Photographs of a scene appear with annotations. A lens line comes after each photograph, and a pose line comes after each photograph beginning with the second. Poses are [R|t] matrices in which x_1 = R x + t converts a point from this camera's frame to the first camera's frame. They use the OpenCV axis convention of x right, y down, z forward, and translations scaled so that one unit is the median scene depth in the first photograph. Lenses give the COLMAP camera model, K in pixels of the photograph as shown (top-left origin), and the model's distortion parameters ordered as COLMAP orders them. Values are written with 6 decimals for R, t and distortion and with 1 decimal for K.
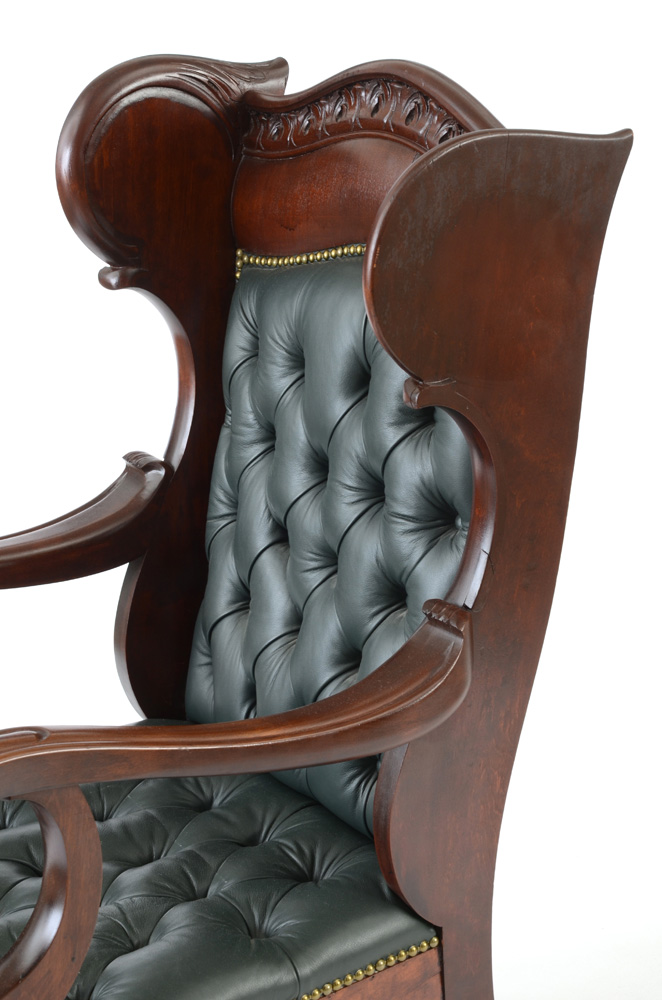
lens RADIAL K [[2568.7, 0, 338.6], [0, 2568.7, 510.0], [0, 0, 1]] dist [0.669833, 0.000000]
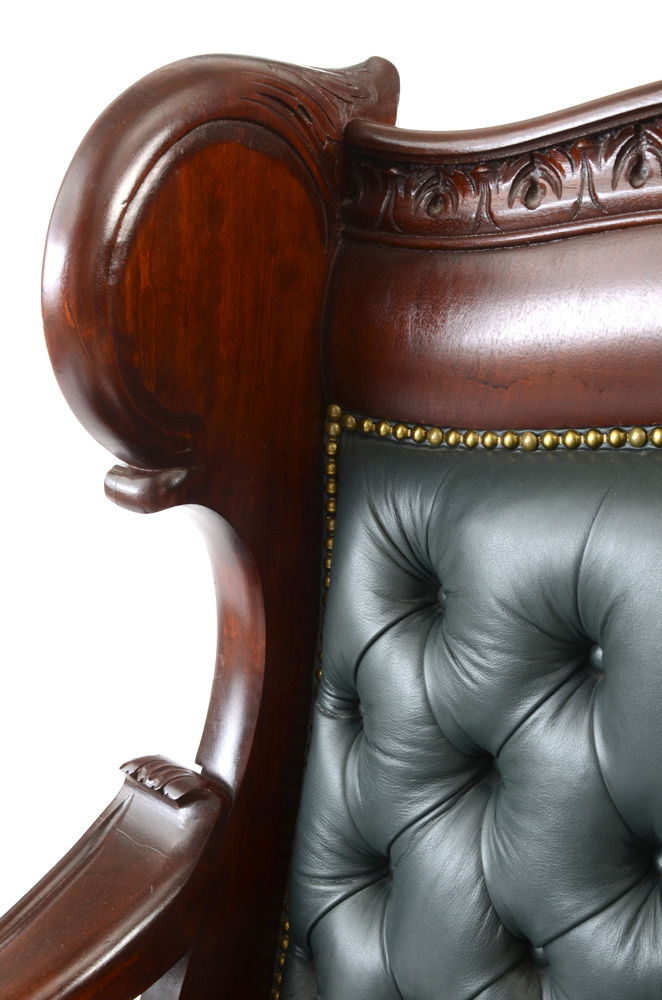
lens RADIAL K [[1586.0, 0, 332.0], [0, 1586.0, 494.8], [0, 0, 1]] dist [0.165130, 0.000000]
pose [[0.939912, -0.092173, 0.328739, -0.163633], [0.056020, 0.991454, 0.117817, -0.129922], [-0.336789, -0.092321, 0.937043, 0.722989]]
